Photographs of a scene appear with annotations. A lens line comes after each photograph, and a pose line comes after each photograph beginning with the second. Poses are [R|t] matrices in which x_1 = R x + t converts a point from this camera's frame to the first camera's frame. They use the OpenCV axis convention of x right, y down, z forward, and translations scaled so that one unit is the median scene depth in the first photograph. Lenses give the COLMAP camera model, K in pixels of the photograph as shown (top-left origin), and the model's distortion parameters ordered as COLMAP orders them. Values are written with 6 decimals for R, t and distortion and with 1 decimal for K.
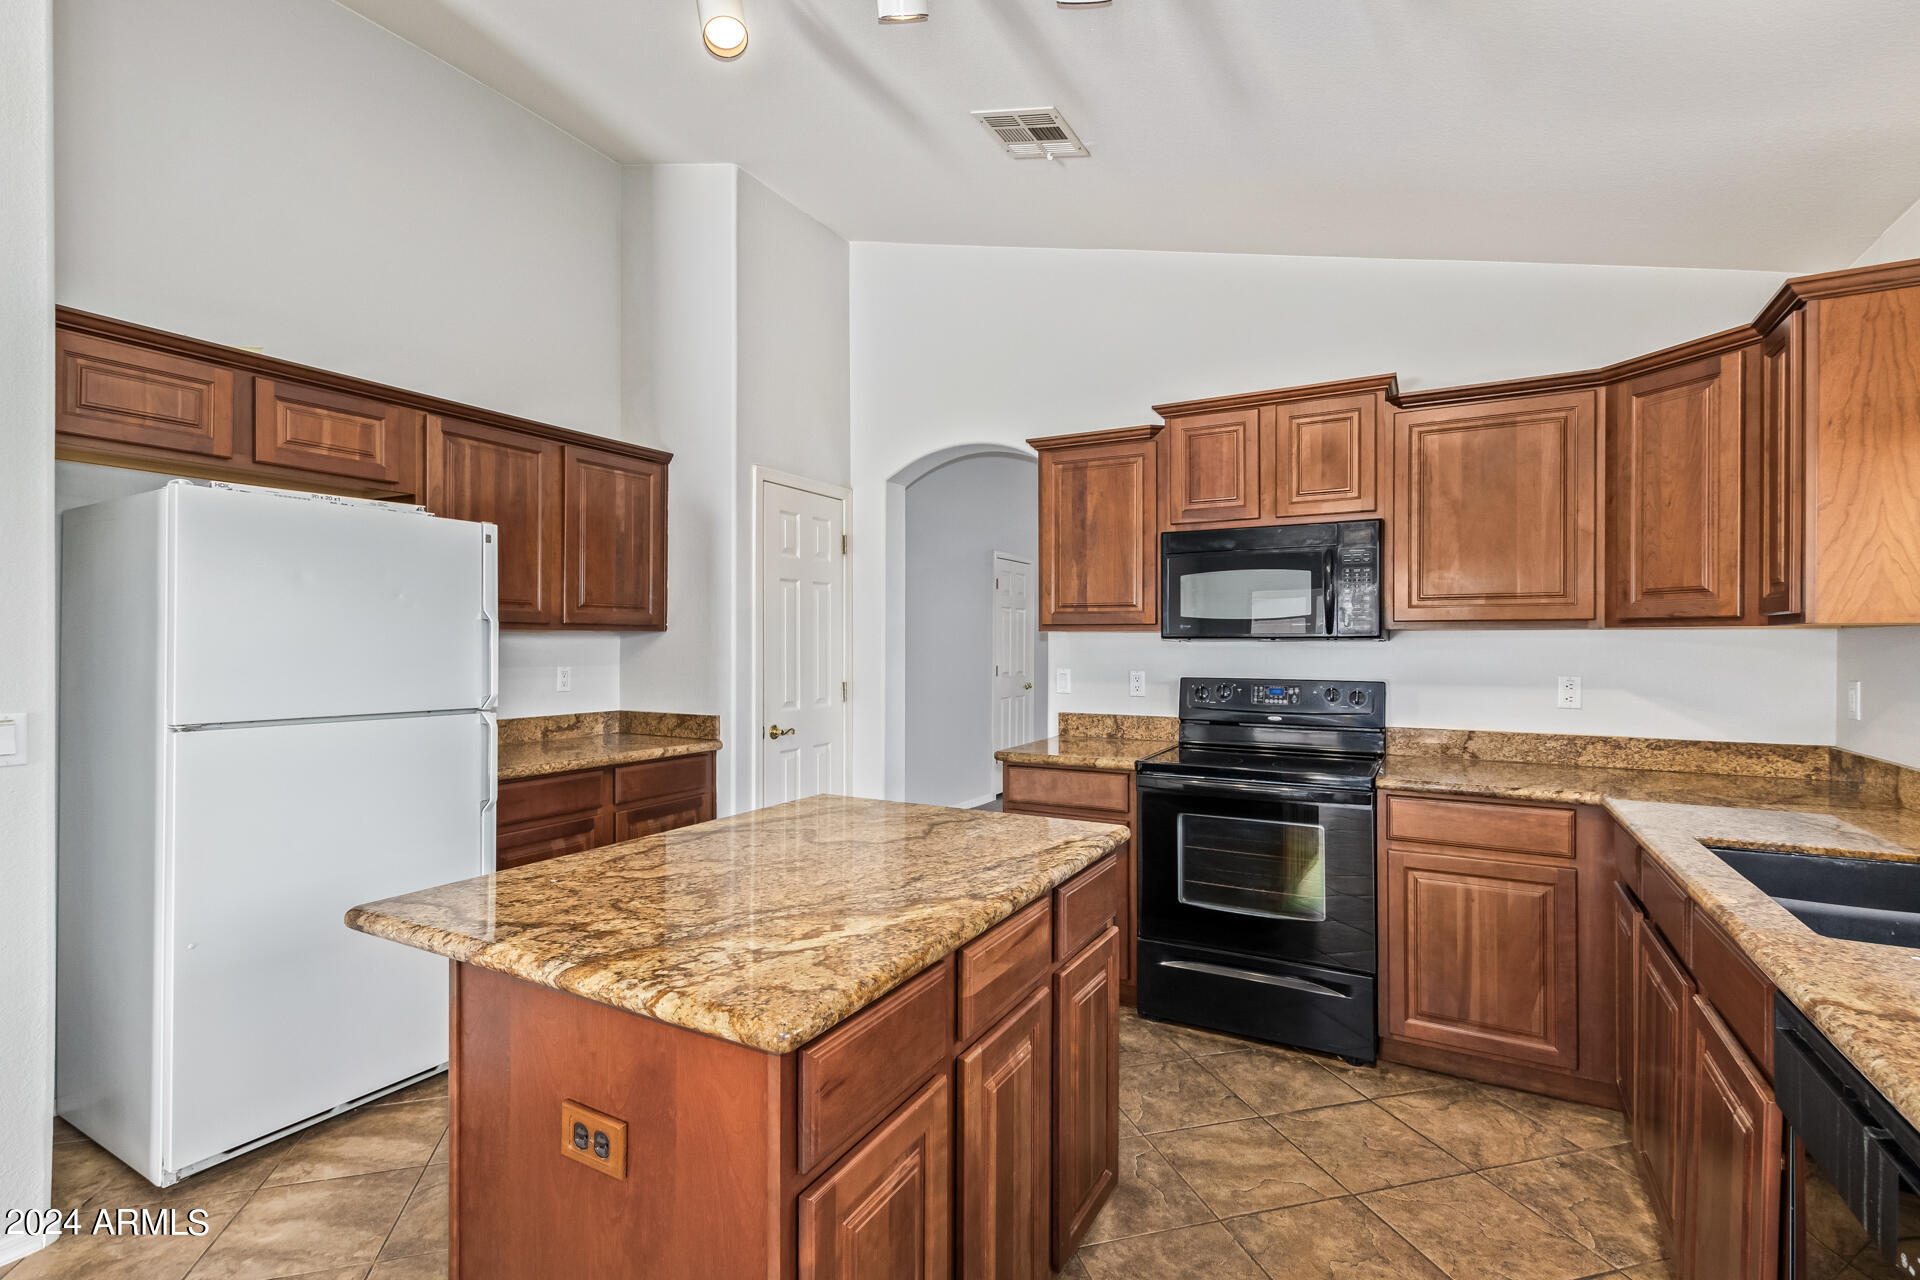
lens RADIAL K [[884.0, 0, 950.9], [0, 884.0, 639.9], [0, 0, 1]] dist [-0.000548, -0.000425]
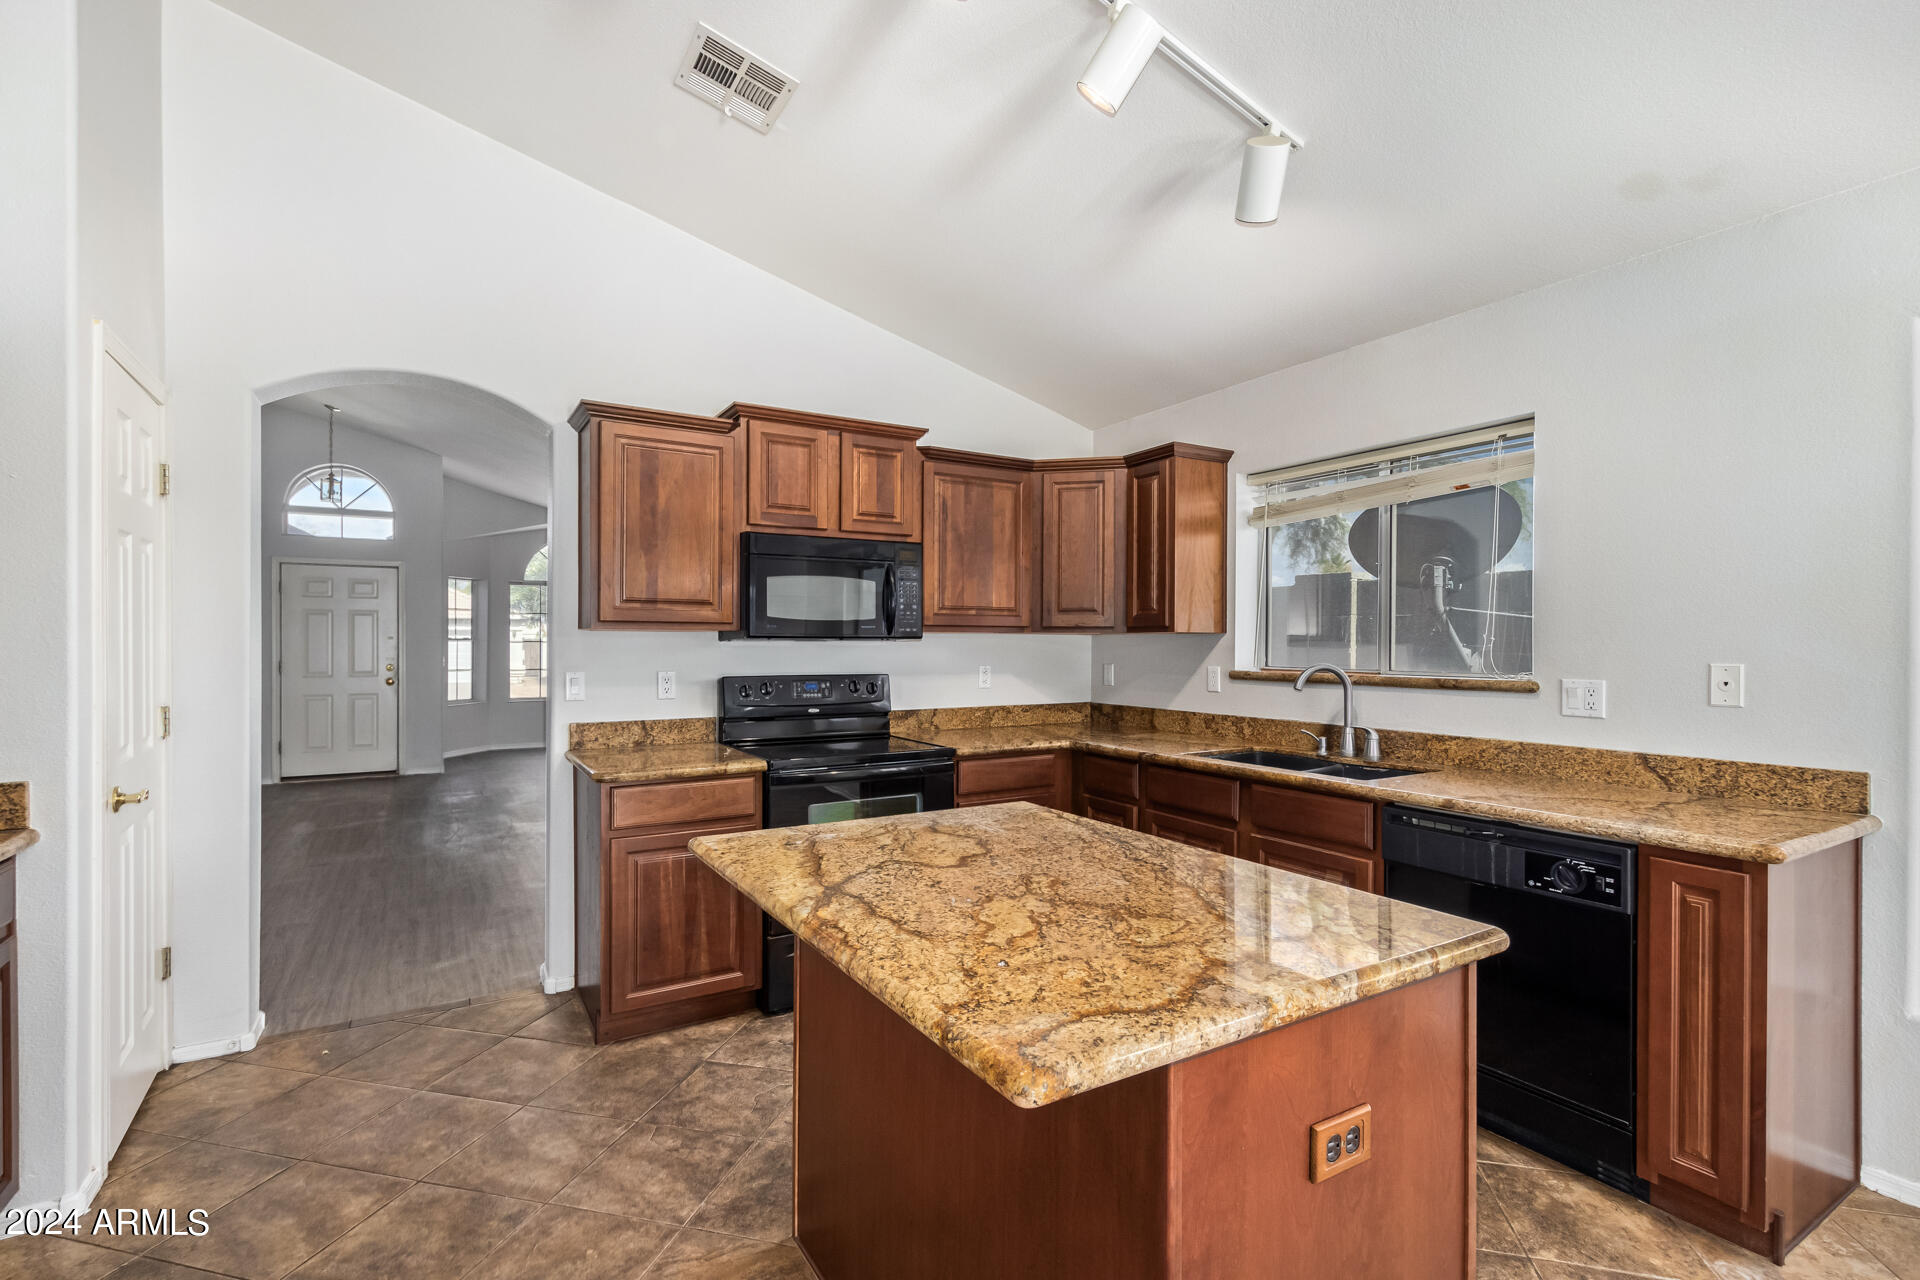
lens RADIAL K [[875.8, 0, 950.0], [0, 875.8, 645.3], [0, 0, 1]] dist [0.001409, 0.000177]
pose [[0.498832, -0.002735, 0.866694, -0.580384], [-0.003365, 0.999981, 0.005093, 0.001282], [-0.866692, -0.005456, 0.498814, 0.353688]]
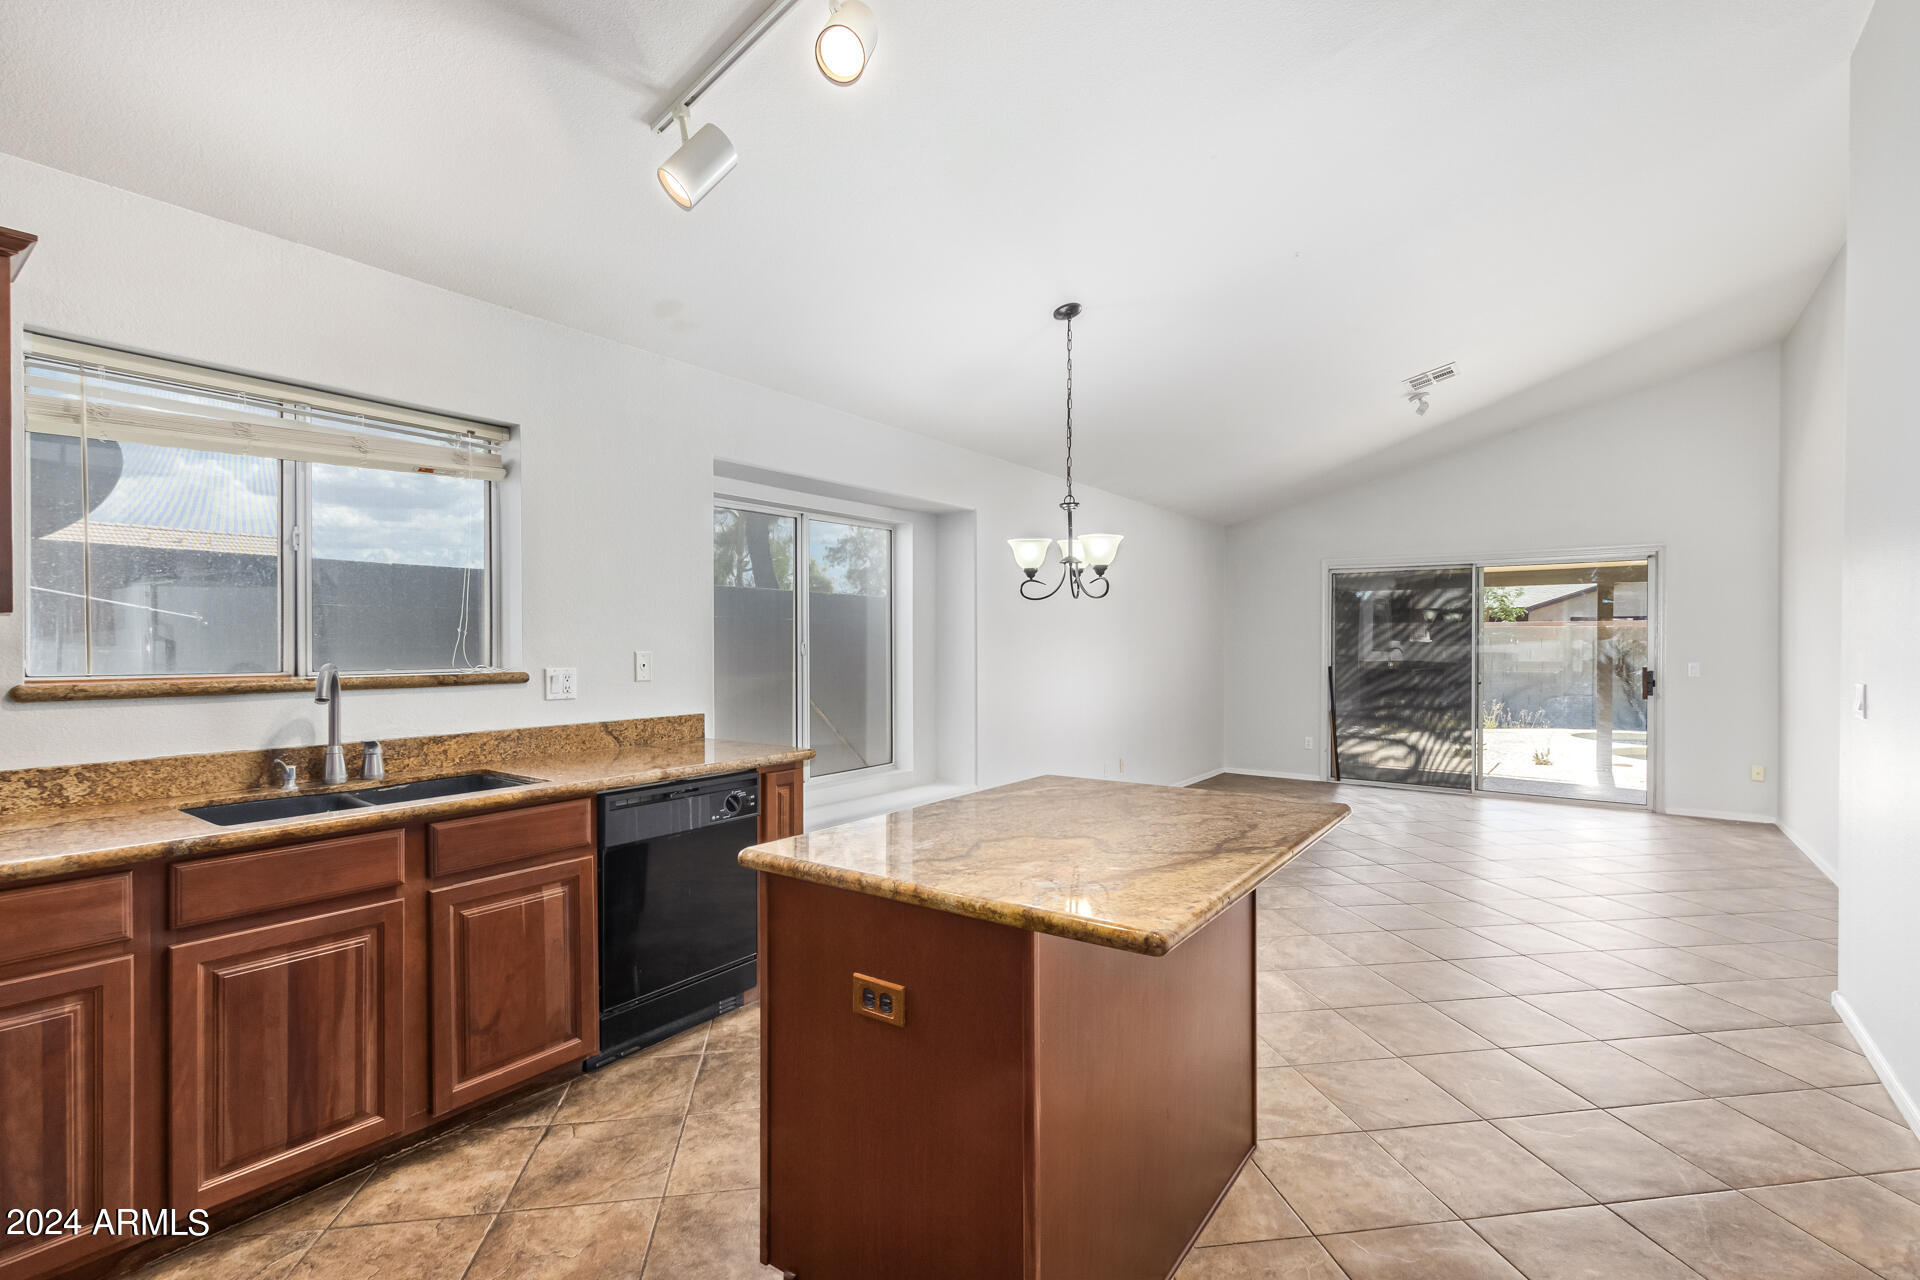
lens RADIAL K [[877.8, 0, 967.0], [0, 877.8, 646.5], [0, 0, 1]] dist [0.012515, -0.000011]
pose [[-0.994469, -0.002828, 0.104994, -0.073401], [-0.002414, 0.999989, 0.004067, 0.007533], [-0.105005, 0.003791, -0.994464, 1.257115]]
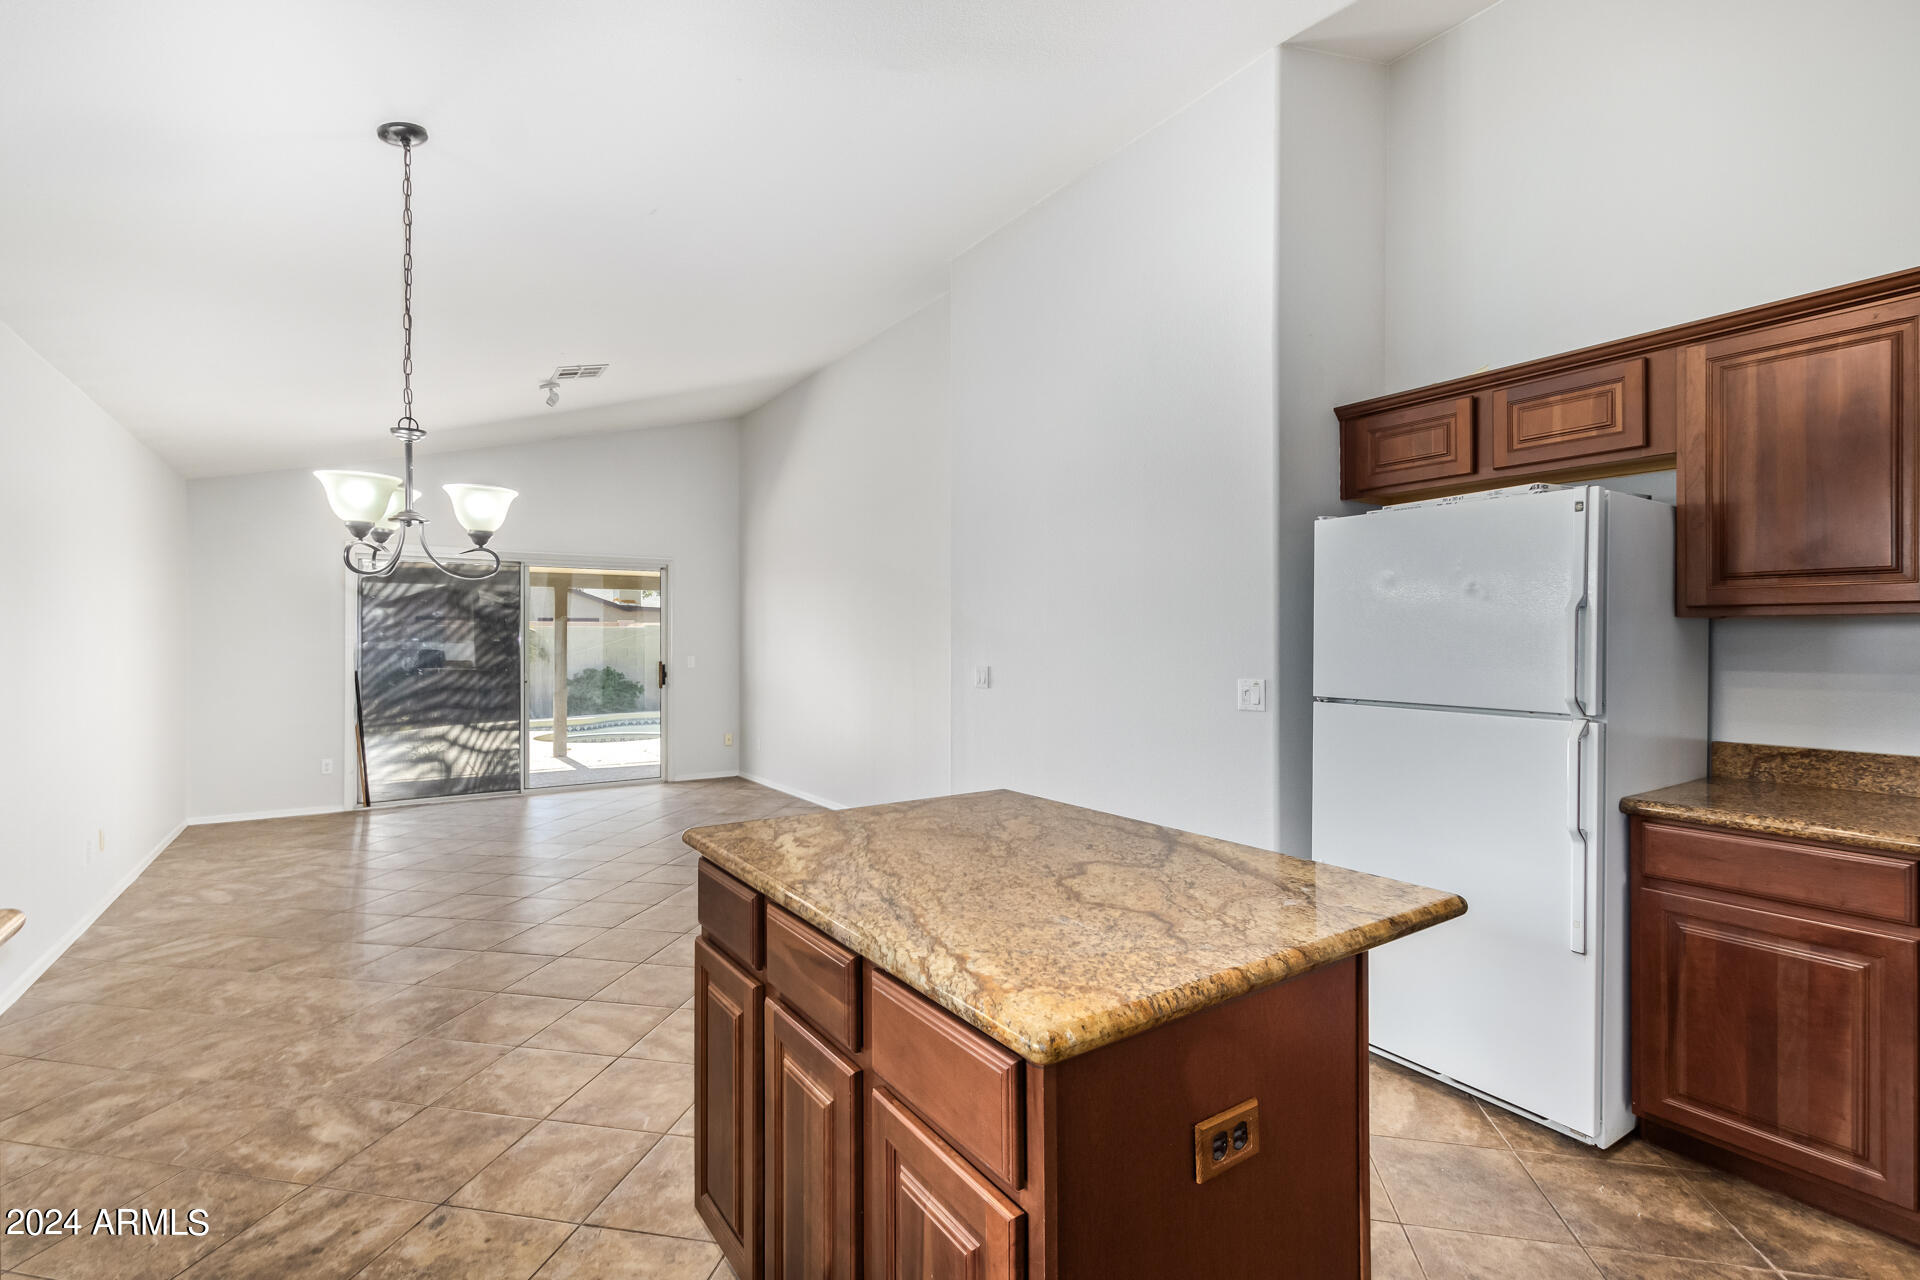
lens RADIAL K [[884.0, 0, 950.9], [0, 884.0, 639.9], [0, 0, 1]] dist [-0.000548, -0.000425]
pose [[-0.457172, 0.000780, -0.889378, 0.429637], [0.003212, 0.999995, -0.000774, 0.005721], [0.889372, -0.003210, -0.457172, 0.805231]]
